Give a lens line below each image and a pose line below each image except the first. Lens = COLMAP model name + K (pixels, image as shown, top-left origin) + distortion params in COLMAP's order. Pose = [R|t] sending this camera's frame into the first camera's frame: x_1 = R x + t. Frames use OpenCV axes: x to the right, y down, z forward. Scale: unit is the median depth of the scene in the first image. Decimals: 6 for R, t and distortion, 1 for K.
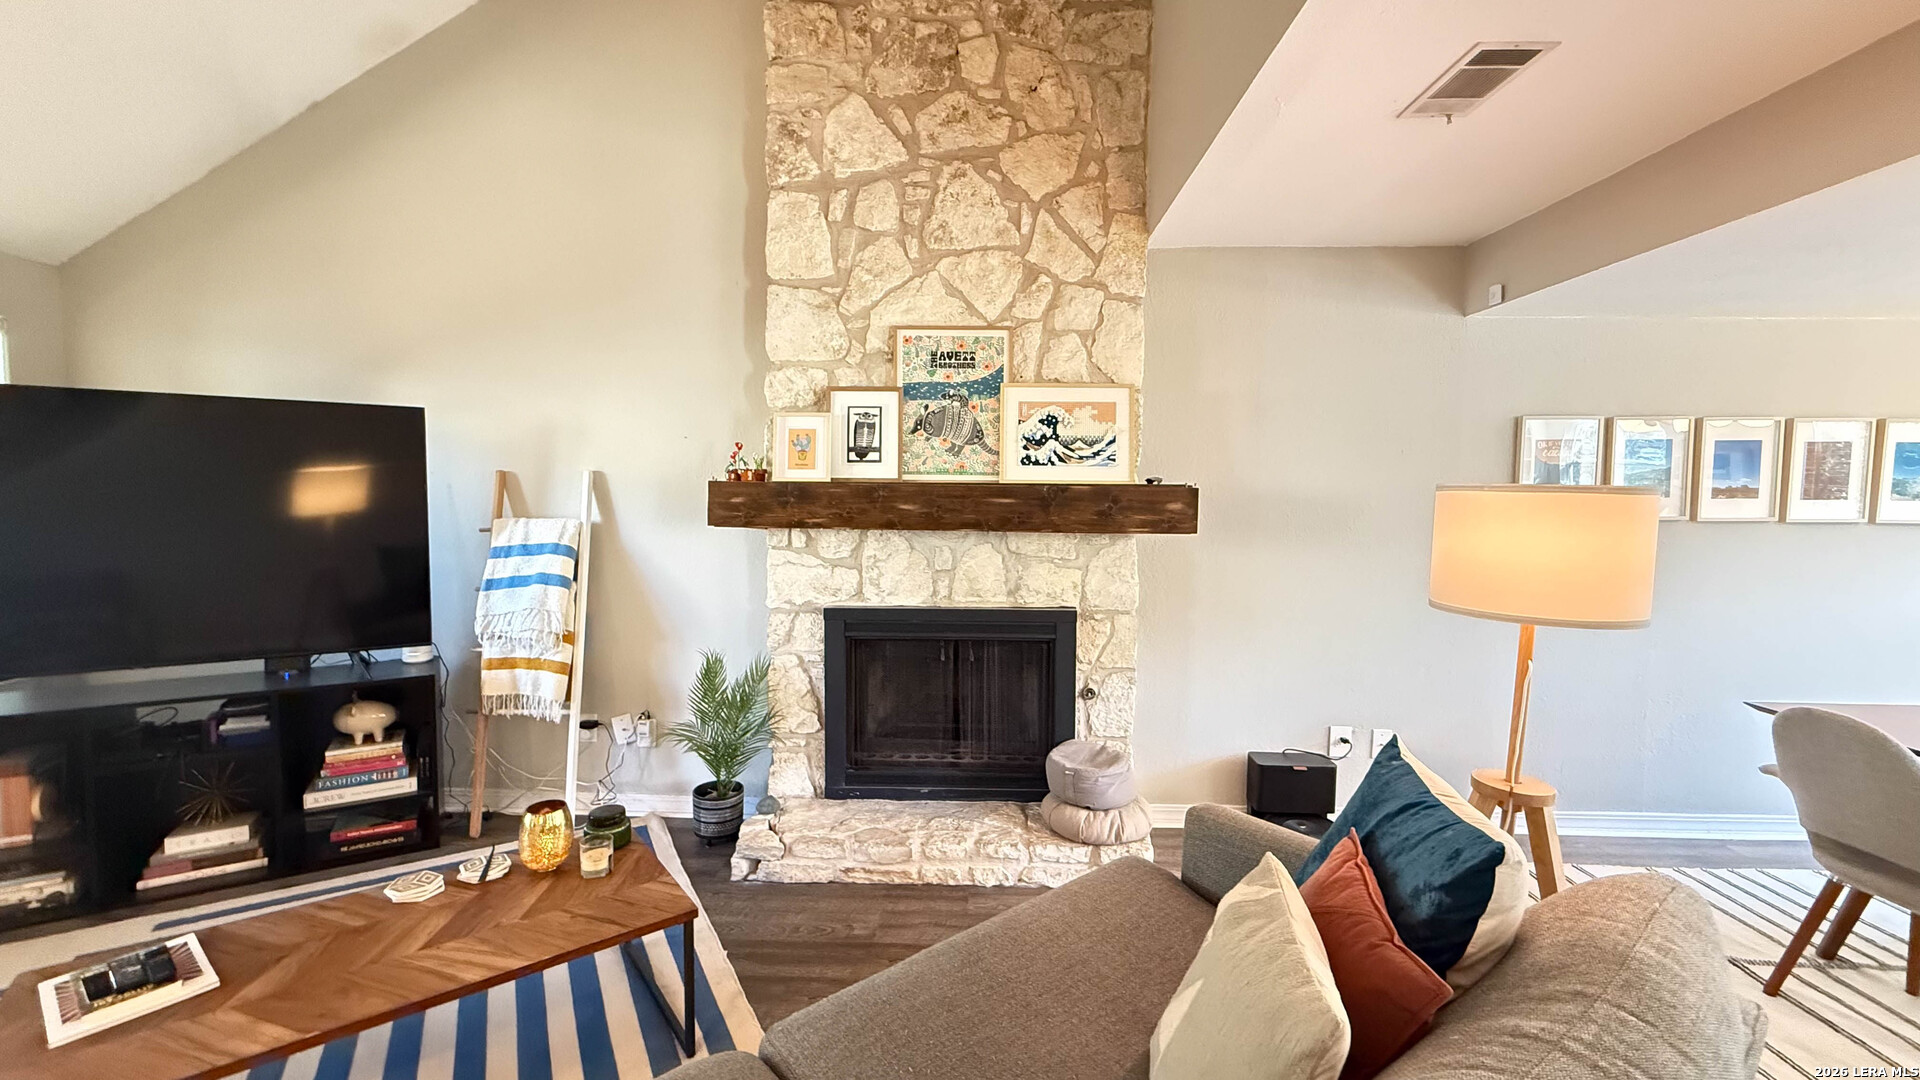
lens RADIAL K [[760.1, 0, 953.9], [0, 760.1, 542.5], [0, 0, 1]] dist [0.000954, -0.000184]
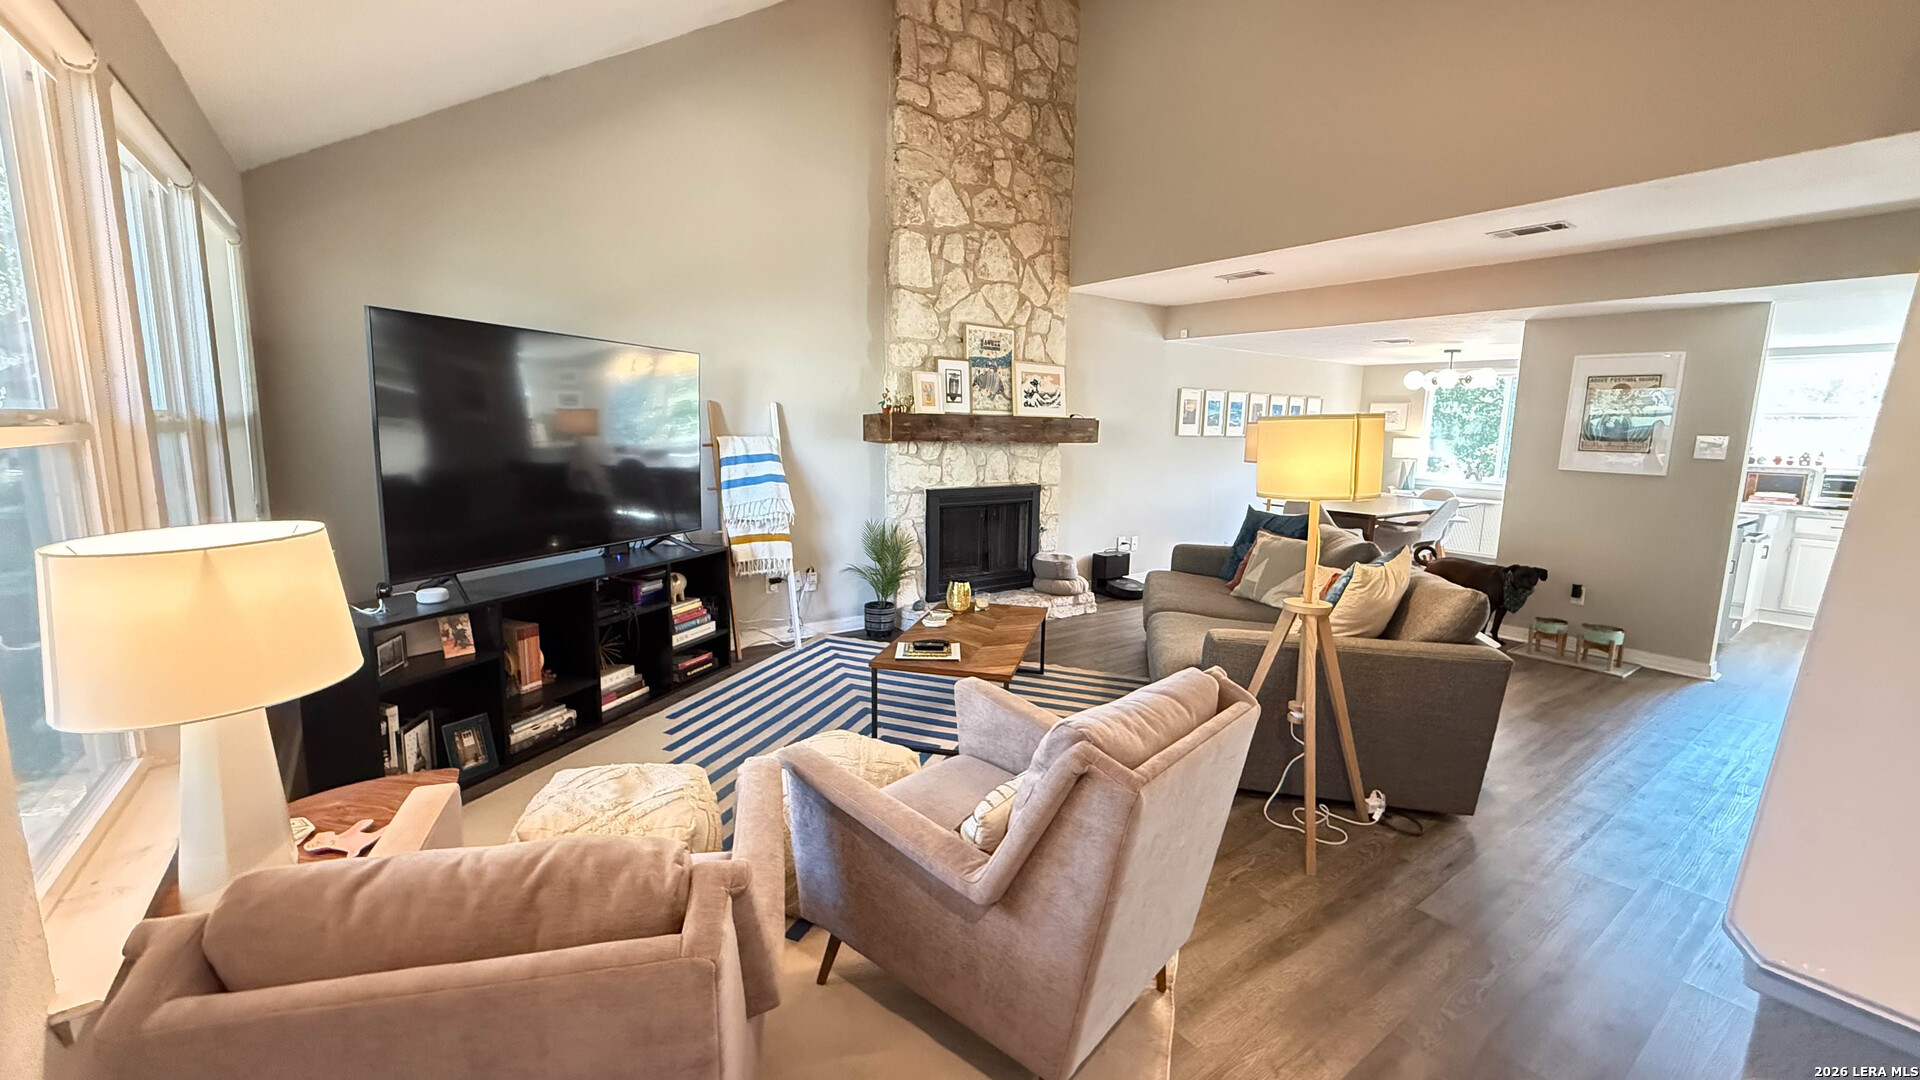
lens RADIAL K [[760.1, 0, 973.5], [0, 760.1, 537.6], [0, 0, 1]] dist [0.000954, -0.000184]
pose [[0.781436, -0.084484, 0.618240, -1.158166], [0.022283, 0.993938, 0.107659, 0.012737], [-0.623588, -0.070352, 0.778581, -0.378057]]
